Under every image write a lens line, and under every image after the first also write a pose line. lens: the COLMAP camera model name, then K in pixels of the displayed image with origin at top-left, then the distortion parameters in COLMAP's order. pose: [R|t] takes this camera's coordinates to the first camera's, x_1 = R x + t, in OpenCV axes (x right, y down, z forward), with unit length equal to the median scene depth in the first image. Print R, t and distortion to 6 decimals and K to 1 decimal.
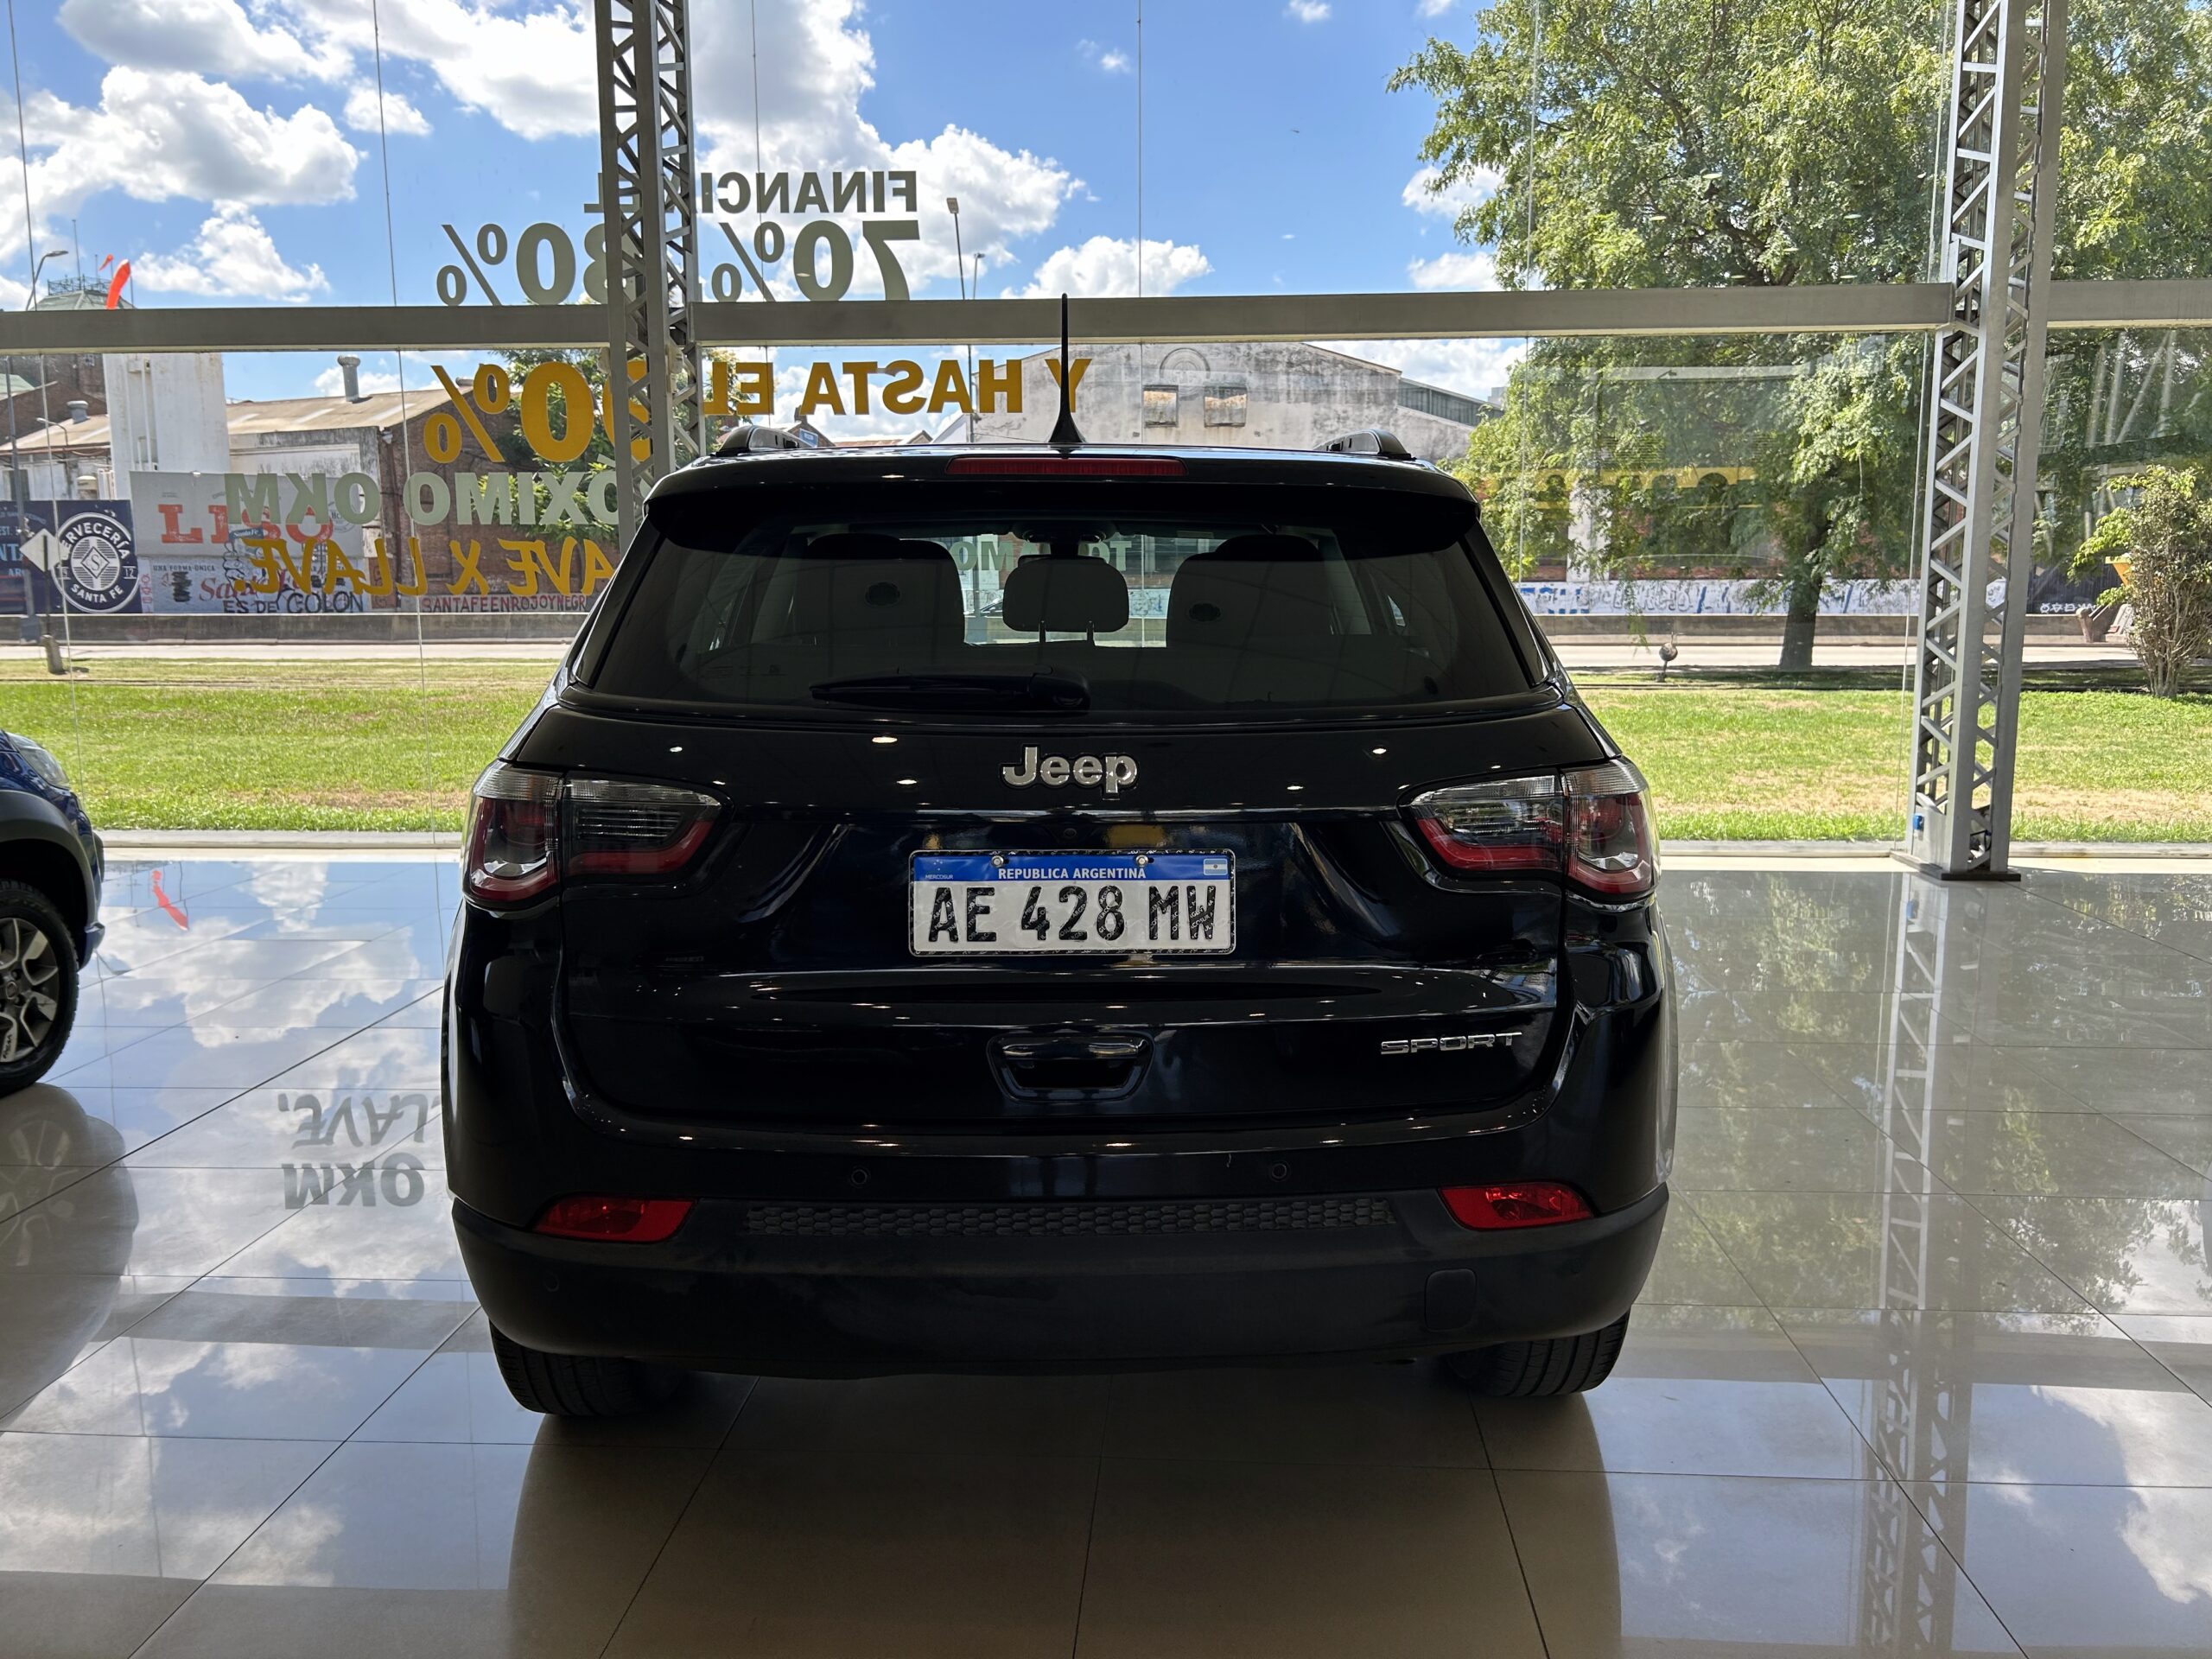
lens RADIAL K [[1672.7, 0, 1120.7], [0, 1672.7, 832.5], [0, 0, 1]] dist [0.041771, -0.031857]
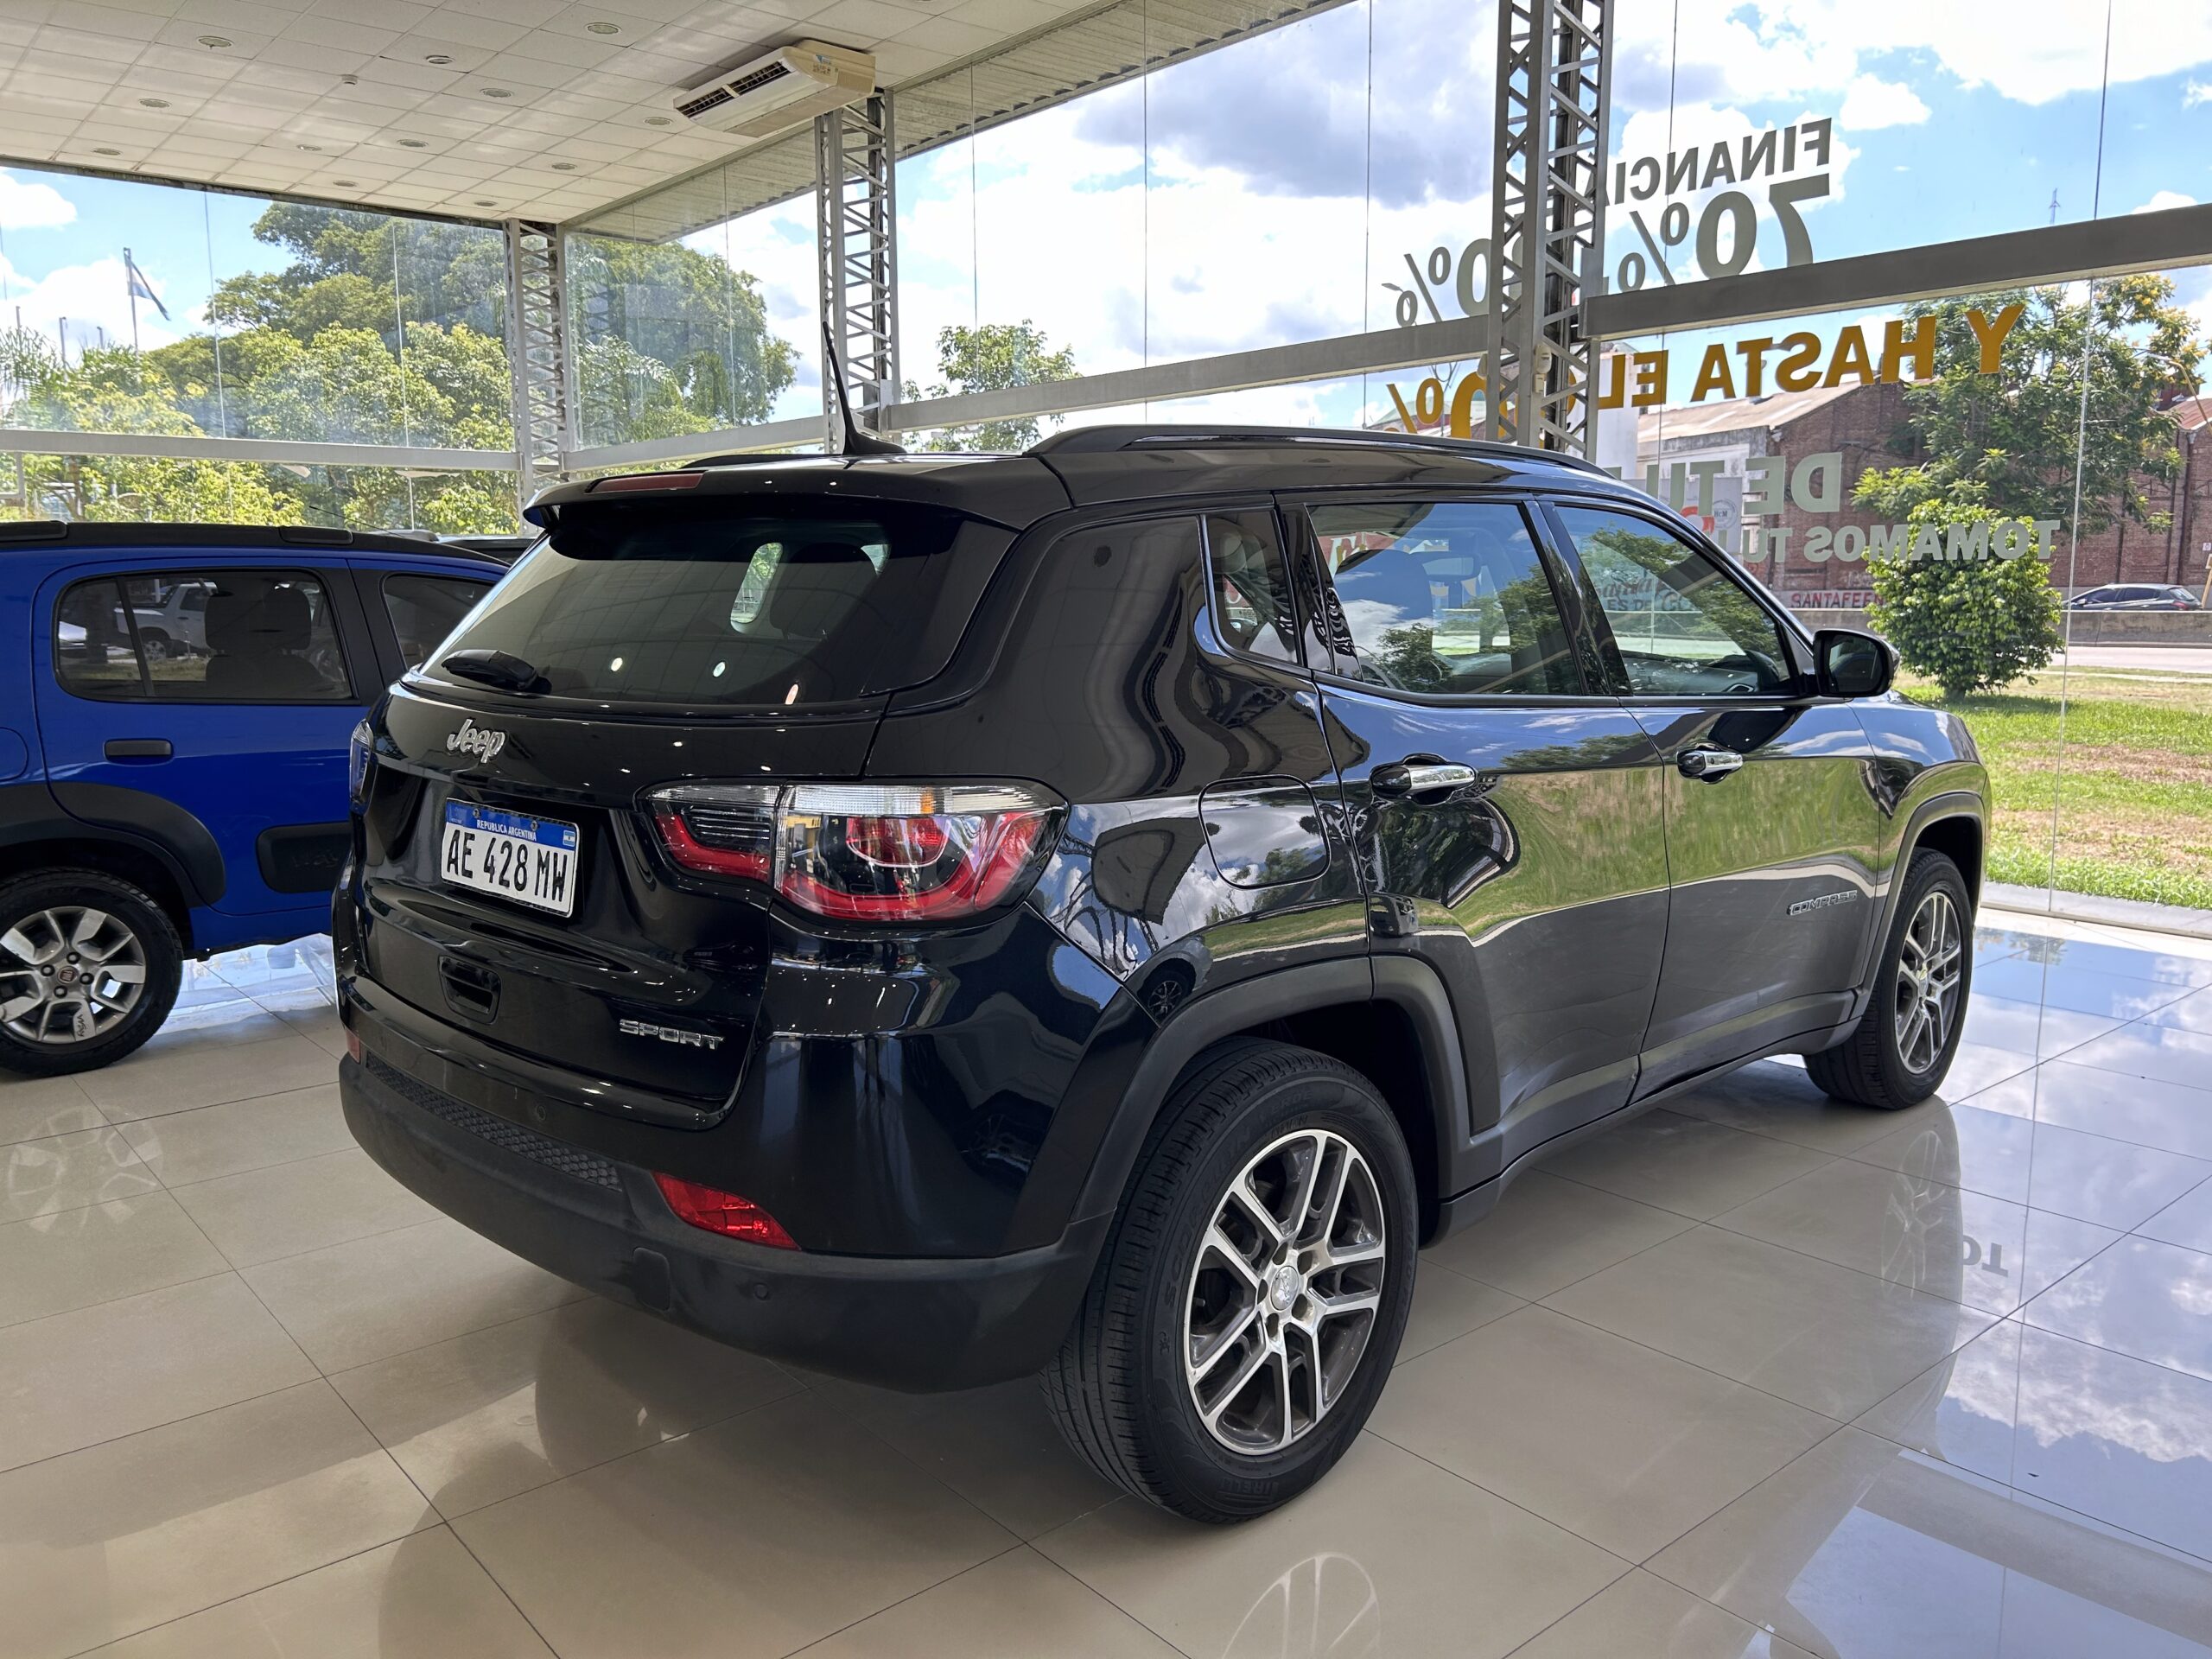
lens RADIAL K [[1672.7, 0, 1116.3], [0, 1672.7, 817.9], [0, 0, 1]] dist [0.041771, -0.031857]
pose [[0.694613, 0.102831, -0.711996, 0.284524], [-0.106867, 0.993499, 0.039230, -0.019636], [0.711402, 0.048839, 0.701087, 0.119943]]
